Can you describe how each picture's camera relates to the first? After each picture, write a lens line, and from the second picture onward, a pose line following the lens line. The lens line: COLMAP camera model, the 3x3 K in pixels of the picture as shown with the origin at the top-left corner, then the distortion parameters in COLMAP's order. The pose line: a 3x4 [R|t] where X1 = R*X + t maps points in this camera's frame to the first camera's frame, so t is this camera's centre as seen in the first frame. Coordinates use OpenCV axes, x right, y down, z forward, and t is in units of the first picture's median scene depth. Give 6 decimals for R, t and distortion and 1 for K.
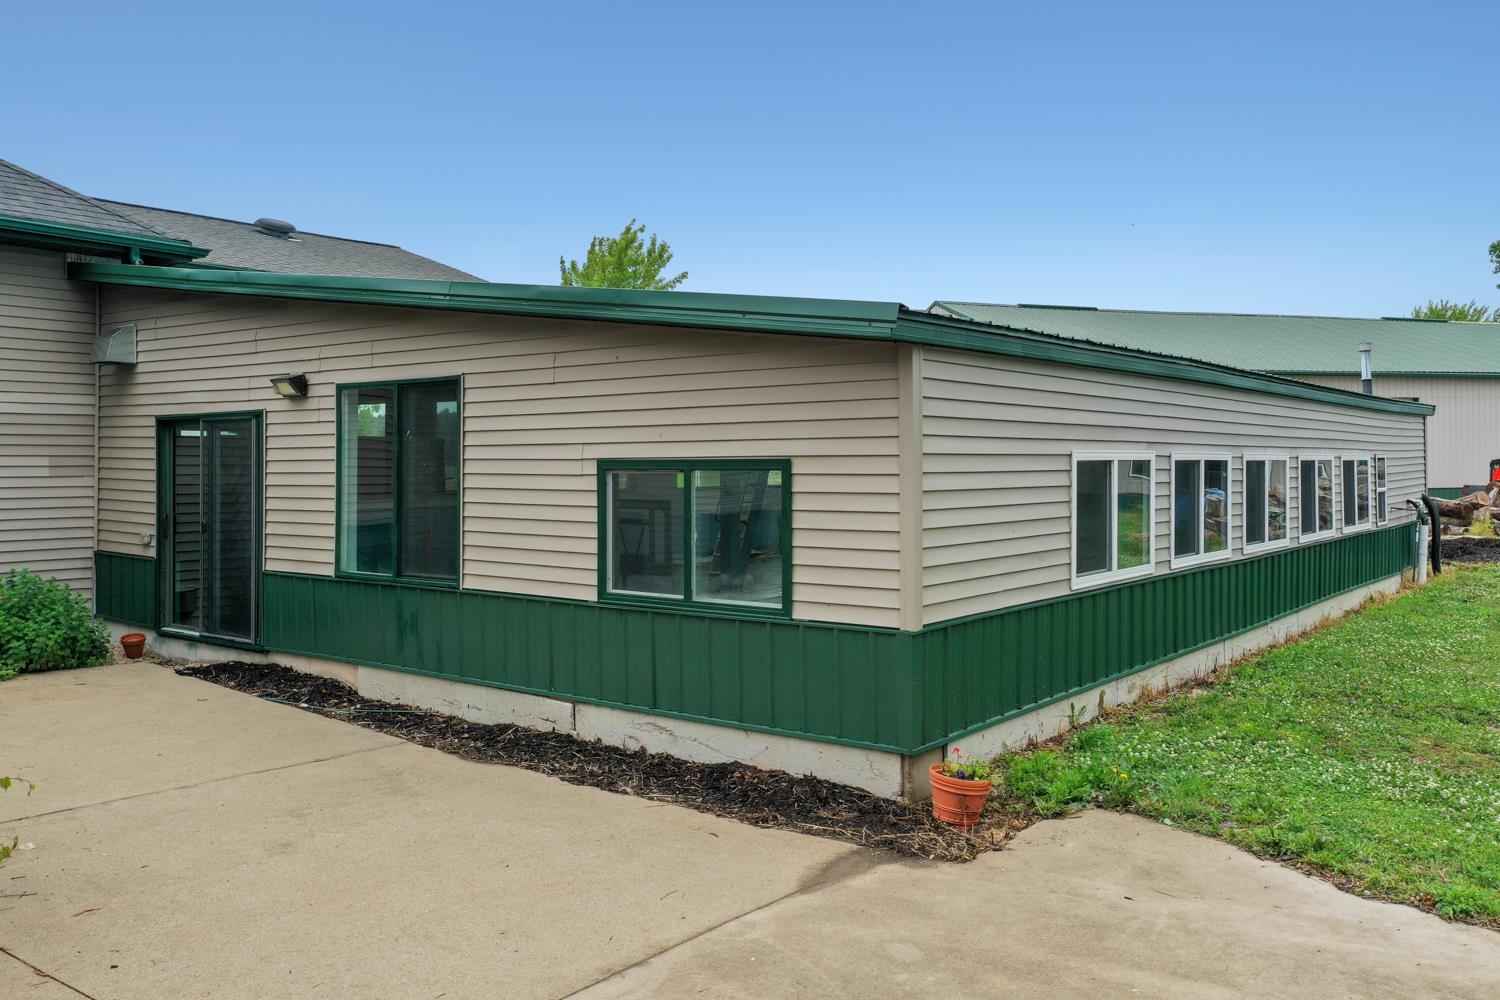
lens RADIAL K [[1192.2, 0, 745.0], [0, 1192.2, 487.8], [0, 0, 1]] dist [0.006314, 0.000655]
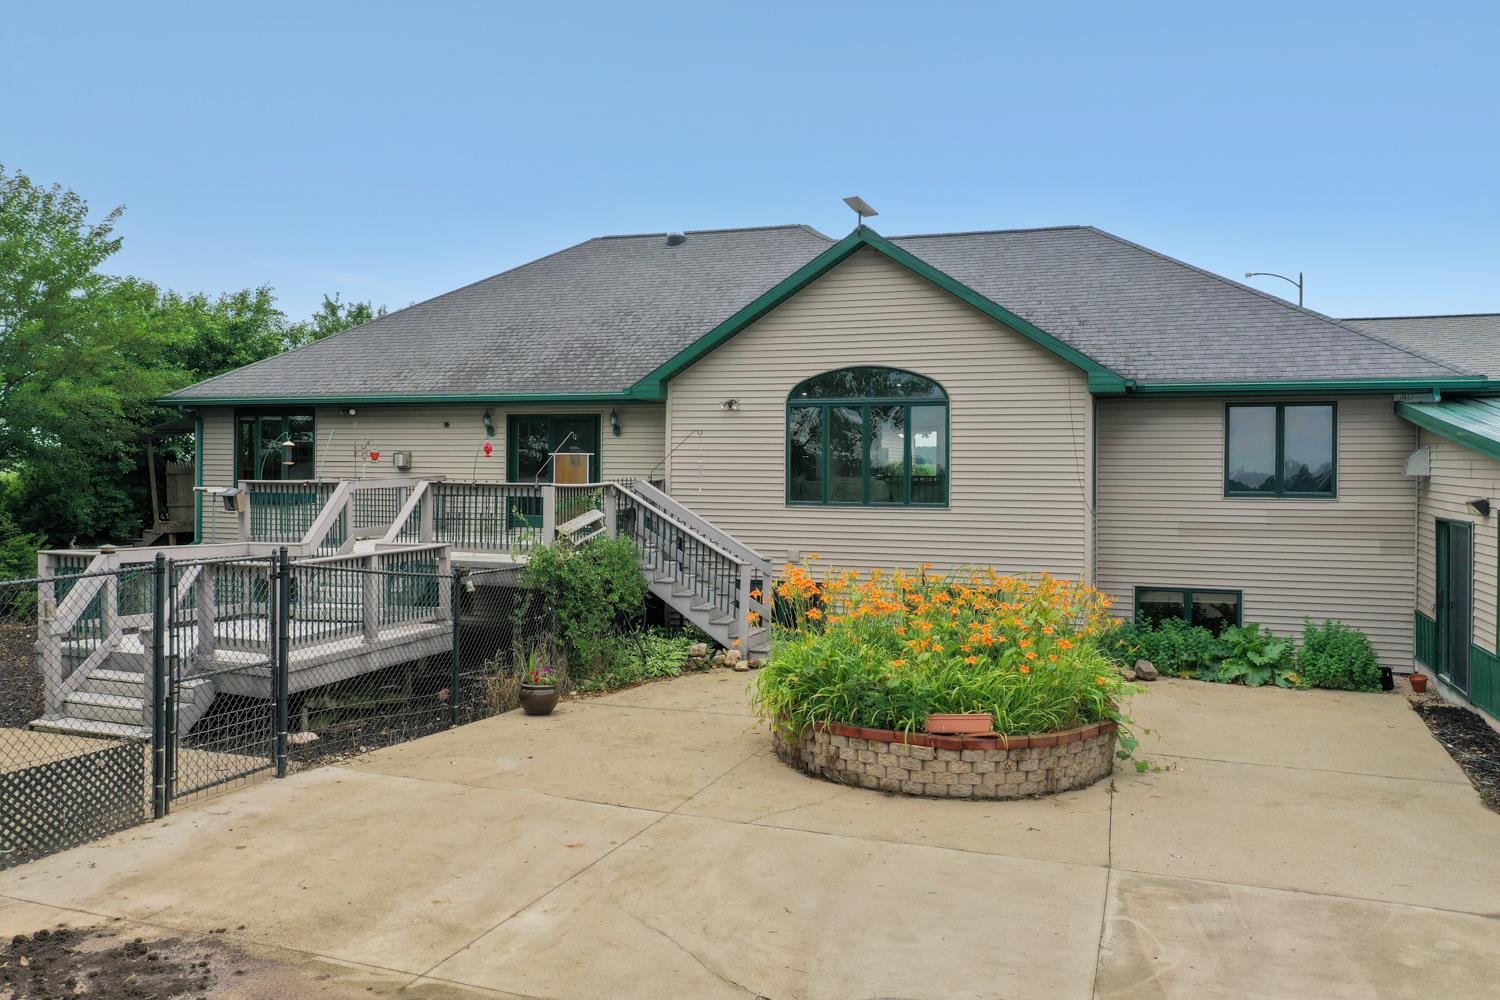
lens RADIAL K [[1192.2, 0, 744.7], [0, 1192.2, 495.0], [0, 0, 1]] dist [0.006314, 0.000655]
pose [[0.314431, 0.021969, -0.949026, 0.617433], [-0.020578, 0.999655, 0.016323, -0.103163], [0.949057, 0.014396, 0.314775, -0.191679]]
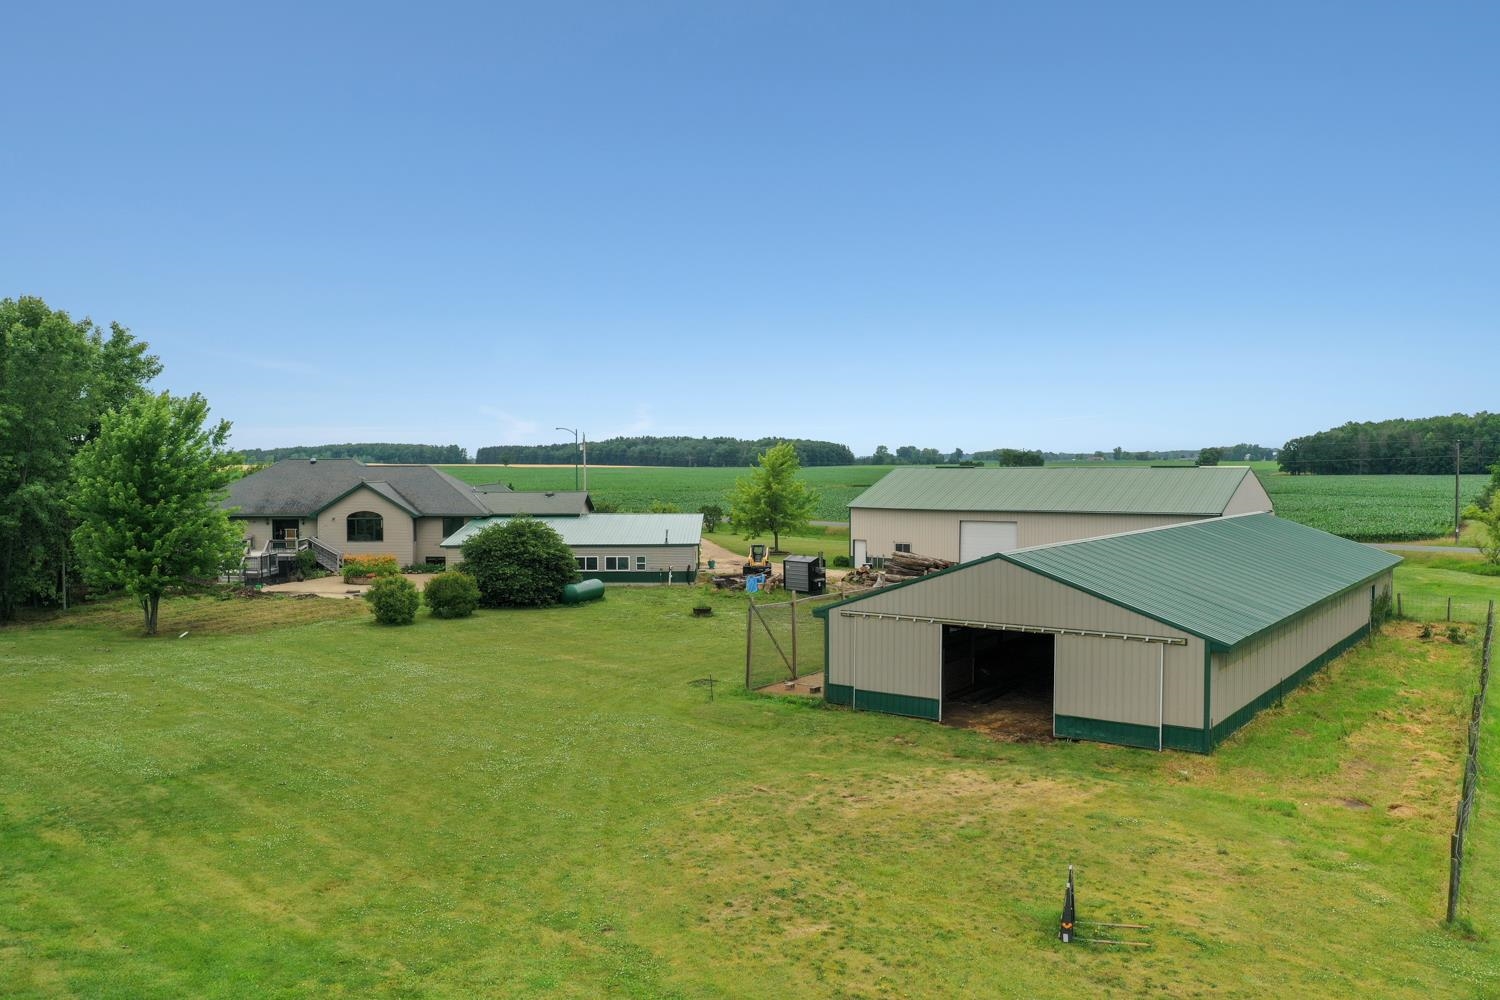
lens RADIAL K [[1192.2, 0, 753.2], [0, 1192.2, 497.5], [0, 0, 1]] dist [0.006314, 0.000655]
pose [[0.617006, 0.018592, -0.786739, 6.644541], [-0.007816, 0.999816, 0.017498, -0.499911], [0.786920, -0.004647, 0.617038, -2.270806]]
